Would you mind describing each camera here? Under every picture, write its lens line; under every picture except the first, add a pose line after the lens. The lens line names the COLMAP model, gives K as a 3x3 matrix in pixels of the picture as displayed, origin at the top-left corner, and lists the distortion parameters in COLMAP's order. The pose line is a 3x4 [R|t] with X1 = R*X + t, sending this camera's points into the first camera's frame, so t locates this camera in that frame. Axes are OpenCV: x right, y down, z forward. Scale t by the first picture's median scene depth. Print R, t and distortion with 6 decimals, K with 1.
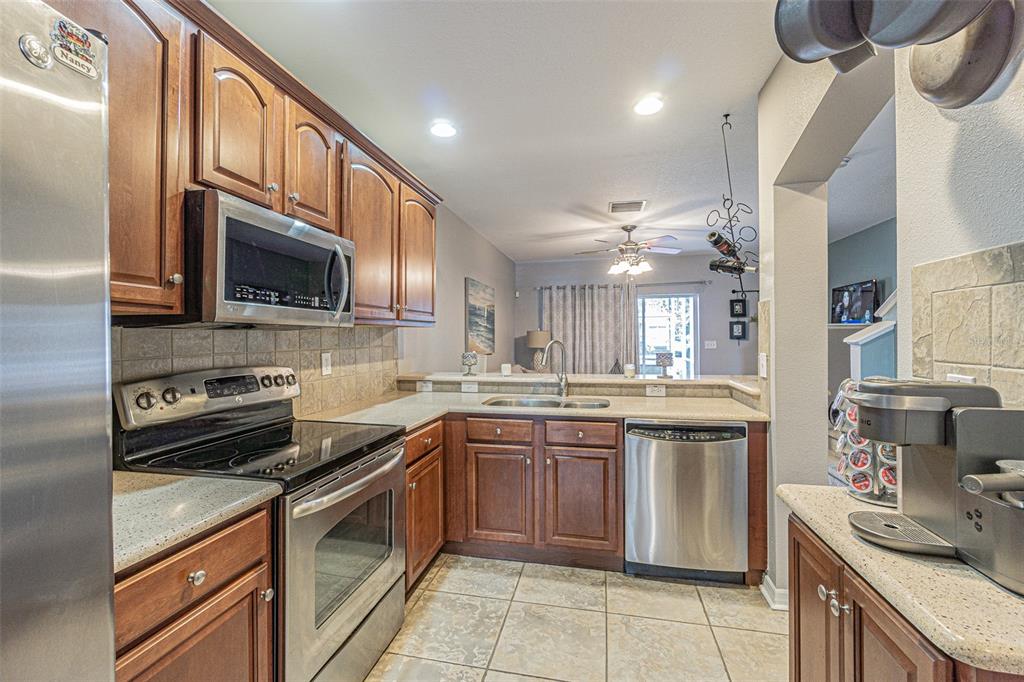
lens RADIAL K [[435.6, 0, 507.7], [0, 435.6, 336.0], [0, 0, 1]] dist [-0.003442, -0.000352]
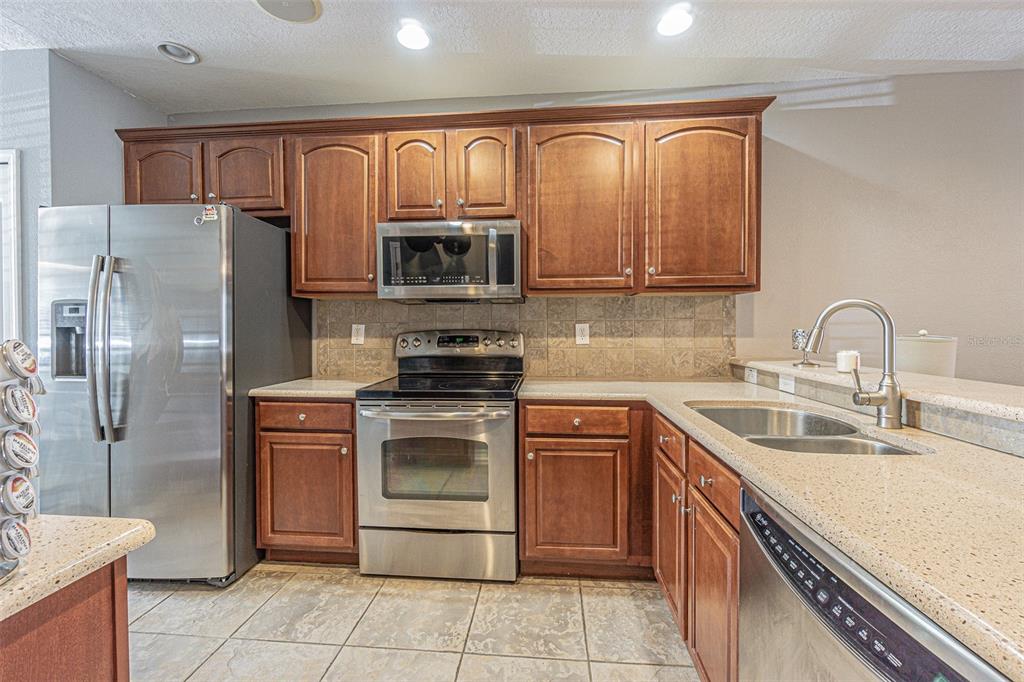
lens RADIAL K [[435.6, 0, 512.2], [0, 435.6, 333.7], [0, 0, 1]] dist [-0.003442, -0.000352]
pose [[0.137491, 0.021131, -0.990278, 0.675085], [0.004776, 0.999747, 0.021996, 0.043185], [0.990492, -0.007754, 0.137355, 0.751098]]
